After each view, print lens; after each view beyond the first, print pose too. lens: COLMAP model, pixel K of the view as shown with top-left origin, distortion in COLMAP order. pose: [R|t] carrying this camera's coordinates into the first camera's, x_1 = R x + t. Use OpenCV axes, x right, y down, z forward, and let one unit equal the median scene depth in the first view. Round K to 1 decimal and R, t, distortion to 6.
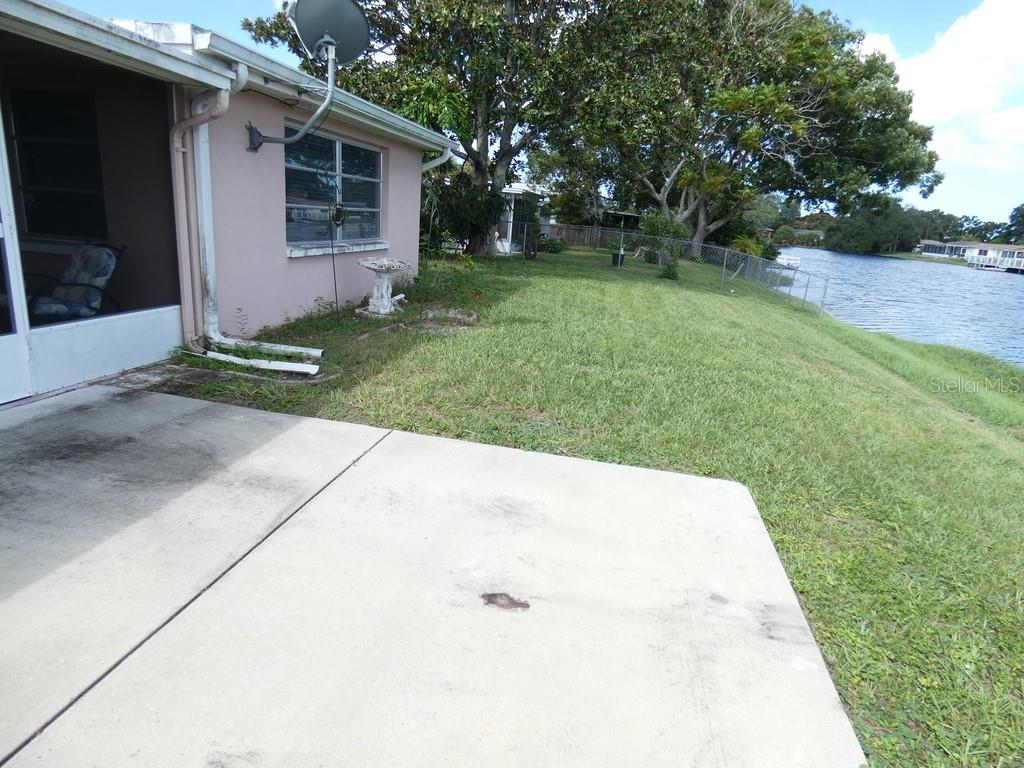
lens RADIAL K [[605.9, 0, 510.2], [0, 605.9, 380.4], [0, 0, 1]] dist [-0.015152, -0.000856]
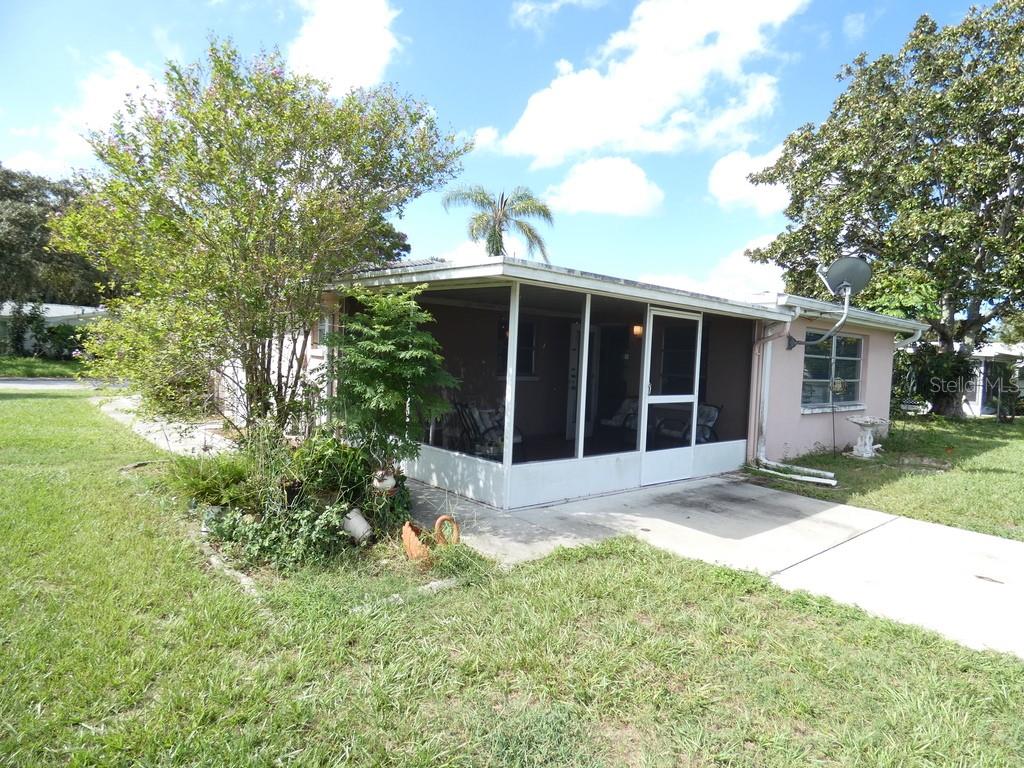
lens RADIAL K [[605.9, 0, 516.7], [0, 605.9, 384.3], [0, 0, 1]] dist [-0.015152, -0.000856]
pose [[0.793835, -0.010579, -0.608041, -0.006453], [-0.142744, 0.968673, -0.203214, 0.058822], [0.591143, 0.248113, 0.767457, -0.263902]]
